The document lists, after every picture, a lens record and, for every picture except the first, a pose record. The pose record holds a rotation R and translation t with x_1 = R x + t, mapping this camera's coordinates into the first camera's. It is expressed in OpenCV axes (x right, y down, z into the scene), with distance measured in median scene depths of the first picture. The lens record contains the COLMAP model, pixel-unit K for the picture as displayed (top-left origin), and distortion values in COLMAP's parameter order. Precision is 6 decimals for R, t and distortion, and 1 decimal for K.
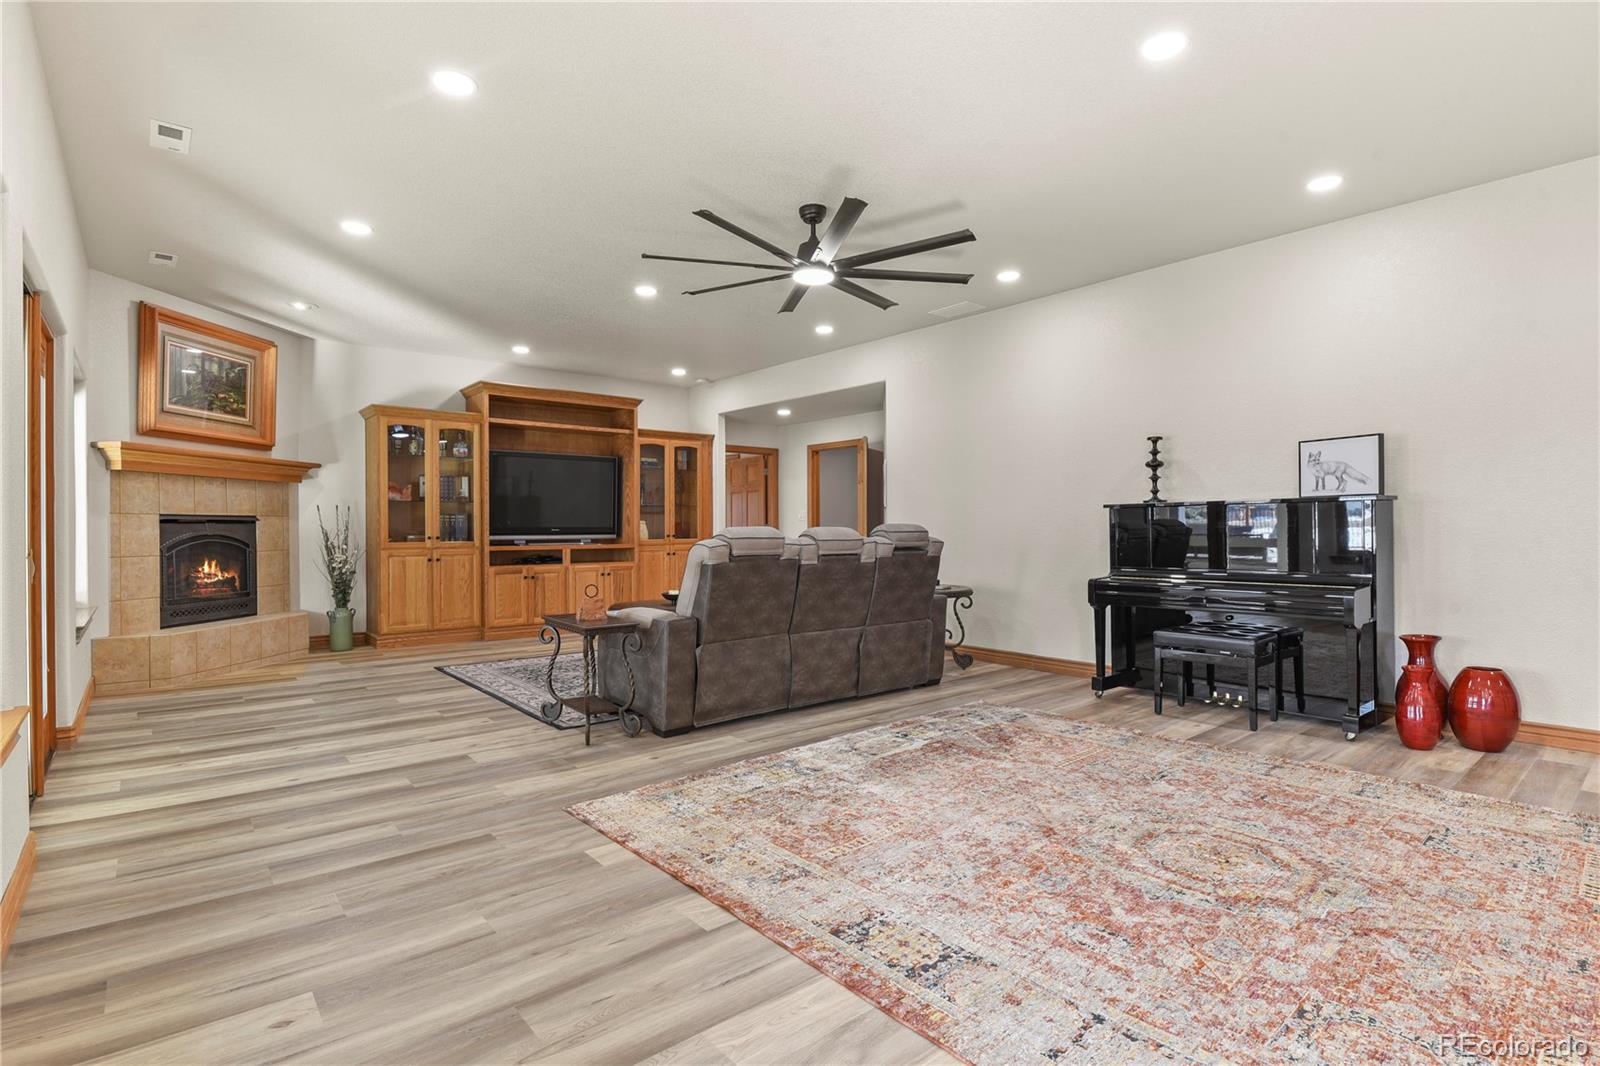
lens RADIAL K [[779.2, 0, 810.7], [0, 779.2, 533.2], [0, 0, 1]] dist [-0.010347, -0.003301]
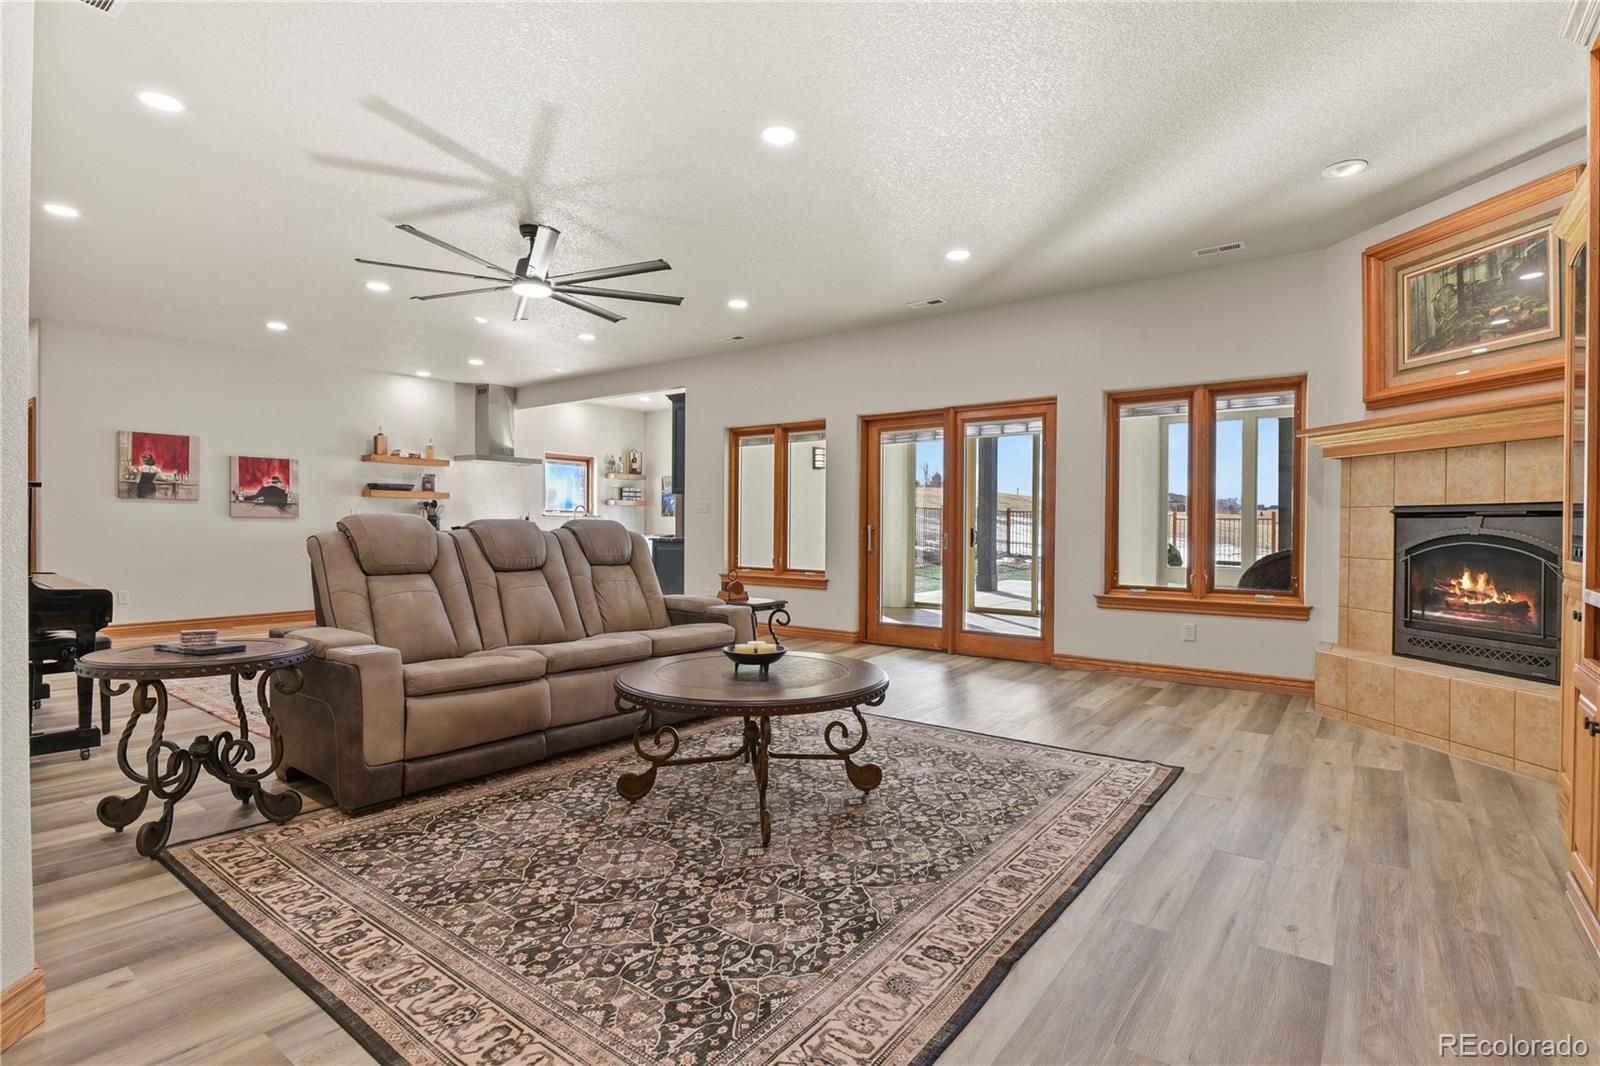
lens RADIAL K [[779.2, 0, 786.0], [0, 779.2, 526.6], [0, 0, 1]] dist [-0.010347, -0.003301]
pose [[-0.980365, -0.004001, -0.197152, -0.093453], [-0.006308, 0.999919, 0.011075, -0.008847], [0.197091, 0.012101, -0.980310, 1.638475]]
